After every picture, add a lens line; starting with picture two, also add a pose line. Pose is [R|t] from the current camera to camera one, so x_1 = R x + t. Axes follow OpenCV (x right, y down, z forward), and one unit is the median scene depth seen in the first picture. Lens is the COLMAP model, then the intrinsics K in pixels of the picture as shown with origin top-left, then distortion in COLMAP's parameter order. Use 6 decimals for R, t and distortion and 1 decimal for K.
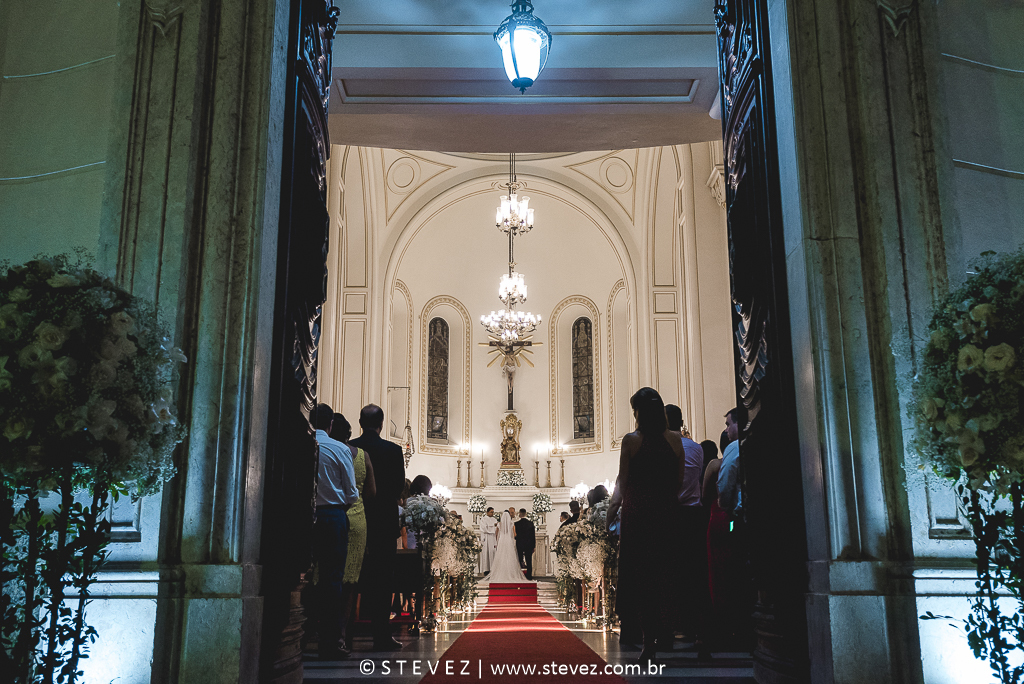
lens RADIAL K [[985.9, 0, 511.4], [0, 985.9, 326.0], [0, 0, 1]] dist [0.004603, 0.000391]
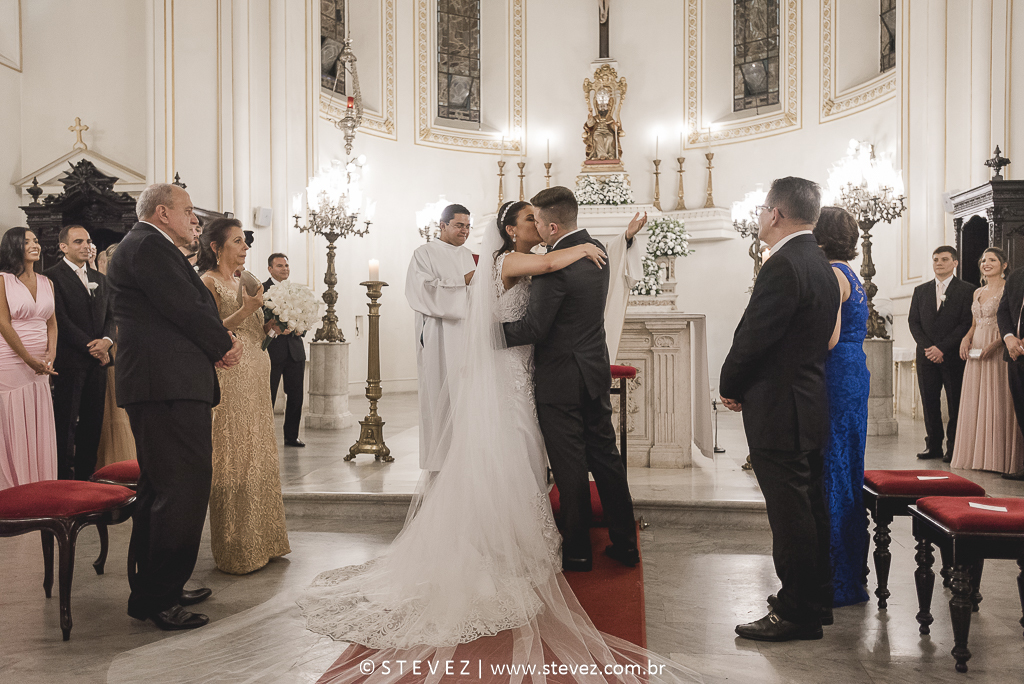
lens RADIAL K [[847.5, 0, 511.0], [0, 847.5, 353.0], [0, 0, 1]] dist [0.013658, -0.004701]
pose [[0.990064, 0.002730, -0.140591, 0.013651], [0.035037, 0.963490, 0.265442, 0.115845], [0.136182, -0.267730, 0.953821, 0.556800]]
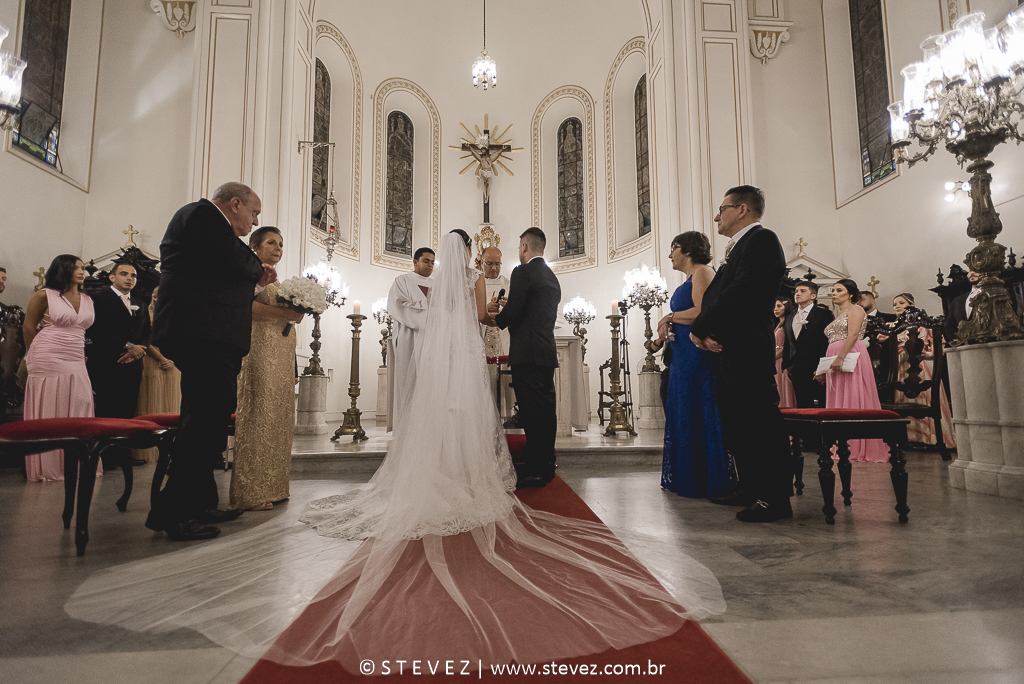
lens RADIAL K [[490.2, 0, 525.3], [0, 490.2, 351.2], [0, 0, 1]] dist [0.012434, -0.001503]
pose [[0.997111, 0.000683, 0.075950, 0.000595], [-0.011999, 0.988817, 0.148649, 0.134765], [-0.074999, -0.149131, 0.985969, 0.572435]]
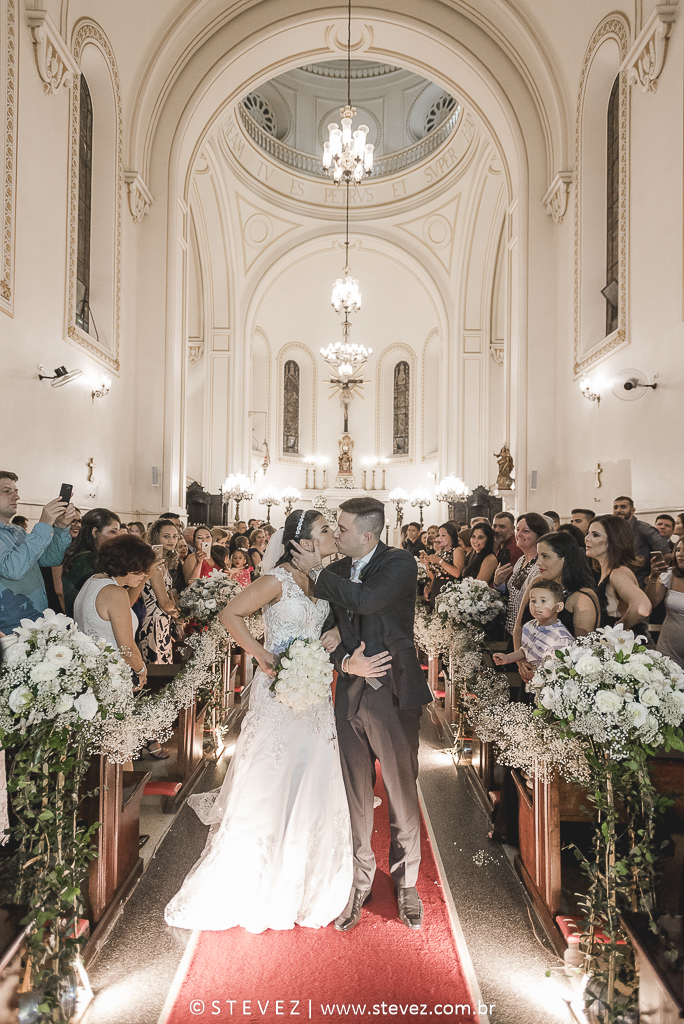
lens RADIAL K [[581.9, 0, 342.0], [0, 581.9, 512.0], [0, 0, 1]] dist [0.062760, -0.031733]
pose [[0.999852, 0.014177, -0.009714, 0.003105], [-0.011801, 0.977291, 0.211574, 0.024678], [0.012492, -0.211428, 0.977314, 0.212346]]
